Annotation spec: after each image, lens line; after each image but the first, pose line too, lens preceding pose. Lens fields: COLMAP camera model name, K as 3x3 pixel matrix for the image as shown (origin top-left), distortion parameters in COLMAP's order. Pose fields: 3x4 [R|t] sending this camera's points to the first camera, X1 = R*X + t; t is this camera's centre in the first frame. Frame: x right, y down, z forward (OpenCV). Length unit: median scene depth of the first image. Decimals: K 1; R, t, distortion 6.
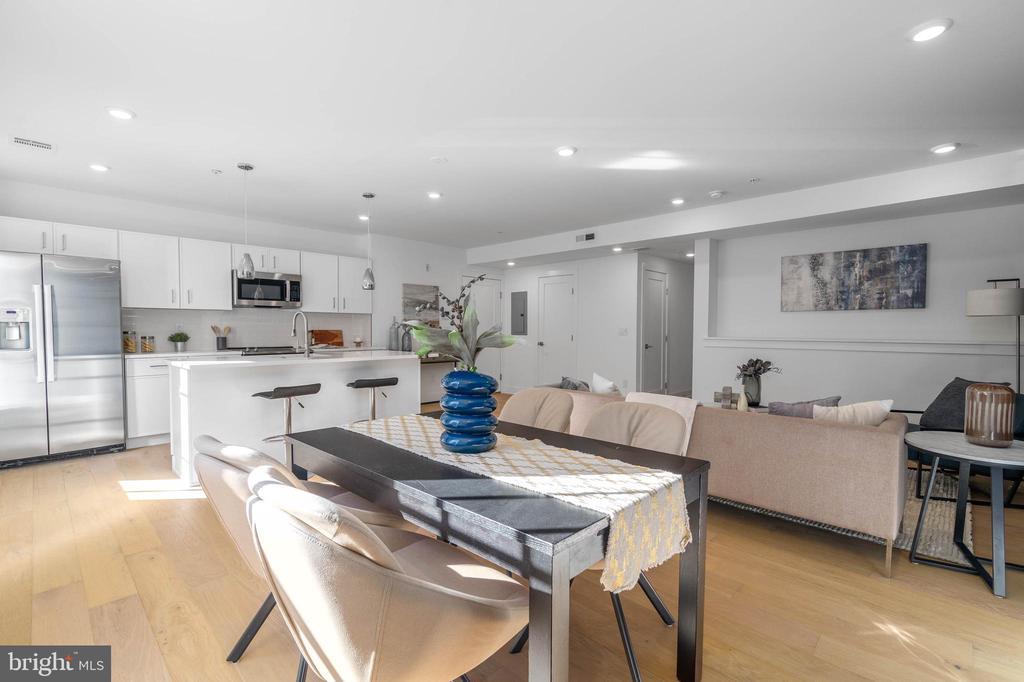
lens RADIAL K [[466.6, 0, 517.4], [0, 466.6, 346.0], [0, 0, 1]] dist [0.000565, -0.000080]
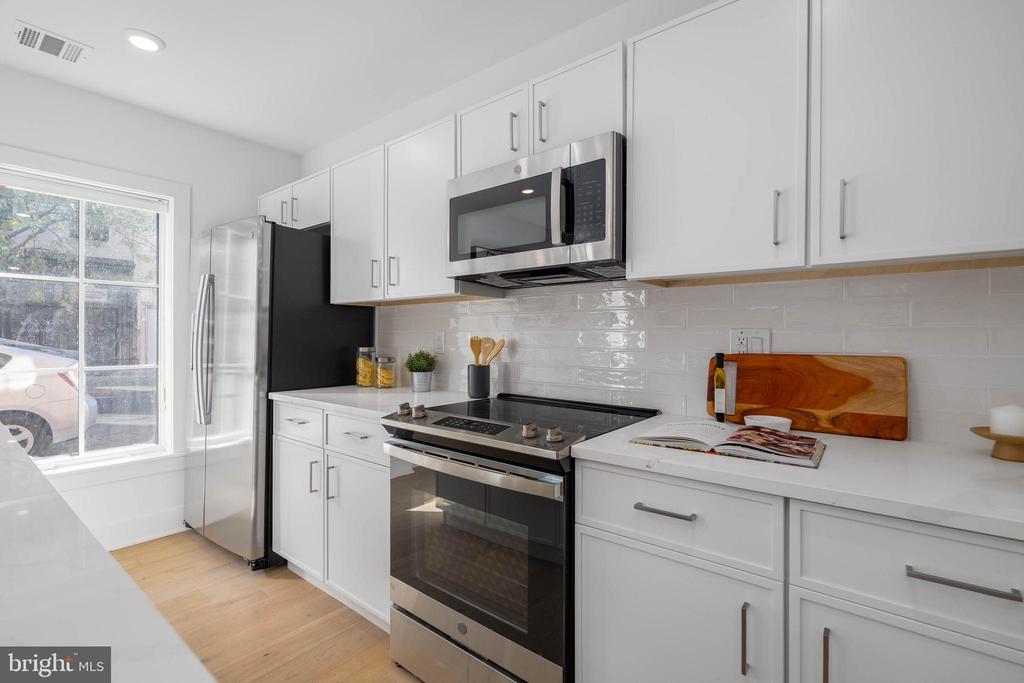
lens RADIAL K [[471.1, 0, 516.1], [0, 471.1, 338.4], [0, 0, 1]] dist [-0.000851, -0.000002]
pose [[0.080566, -0.000291, -0.996749, -0.216661], [-0.042520, 0.999089, -0.003729, -0.038981], [0.995842, 0.042682, 0.080481, 0.935010]]
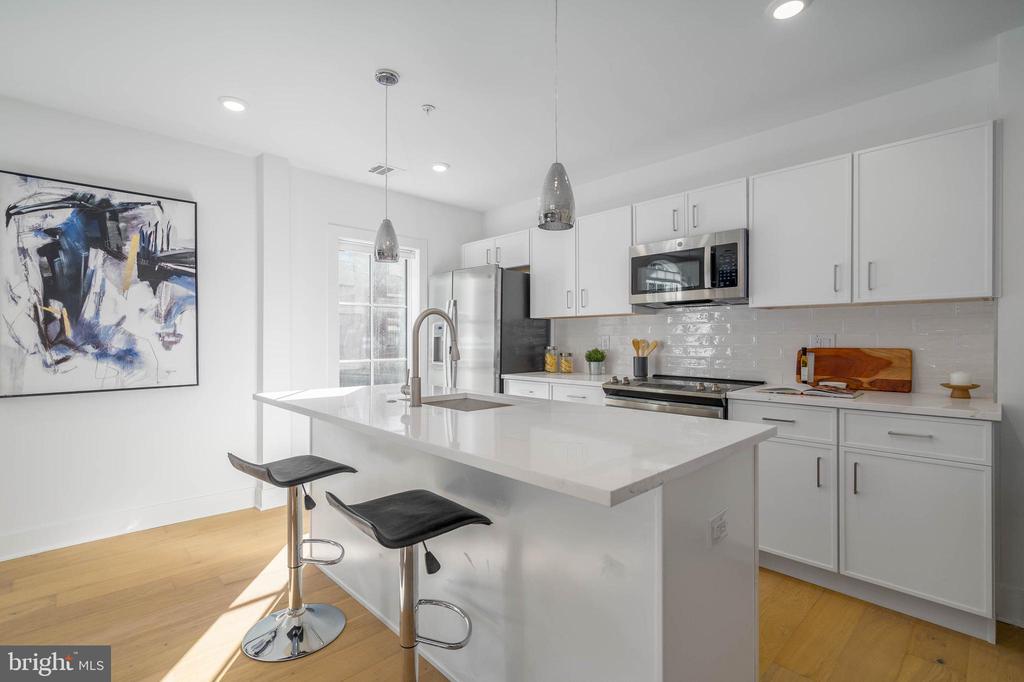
lens RADIAL K [[471.0, 0, 512.0], [0, 471.0, 341.0], [0, 0, 1]] dist [-0.000309, 0.000072]
pose [[-0.052060, 0.000172, -0.998644, 0.014429], [-0.038214, 0.999267, 0.002164, -0.032941], [0.997913, 0.038275, -0.052015, 0.803319]]
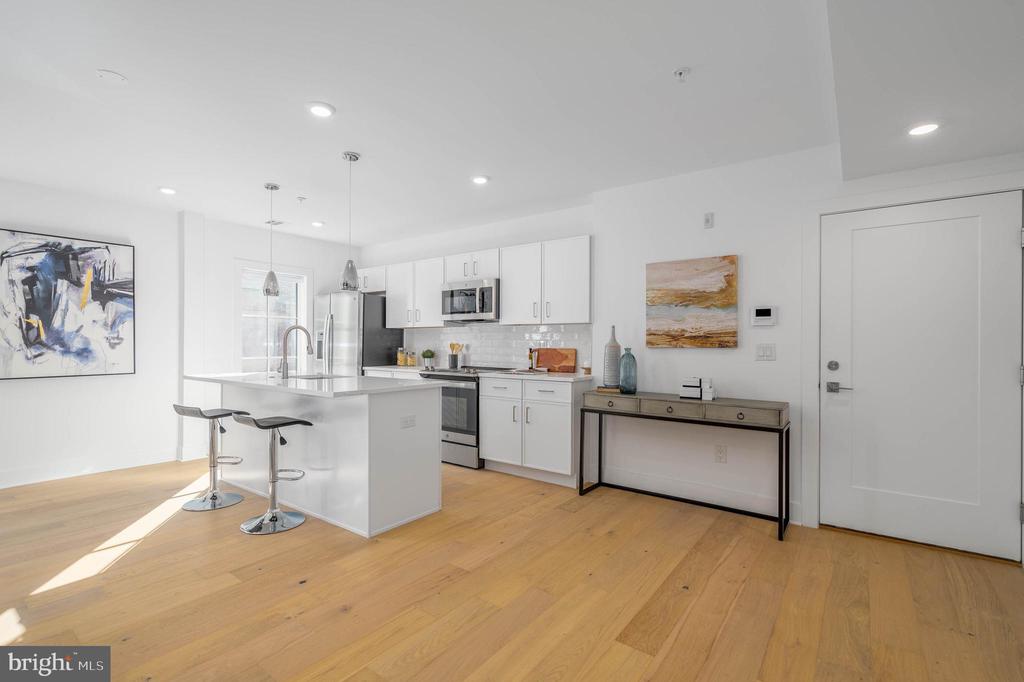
lens RADIAL K [[467.3, 0, 510.1], [0, 467.3, 345.2], [0, 0, 1]] dist [0.000320, 0.000170]
pose [[0.111084, 0.001666, -0.993810, 0.329983], [-0.042331, 0.999099, -0.003056, -0.037739], [0.992909, 0.042408, 0.111054, 0.944770]]
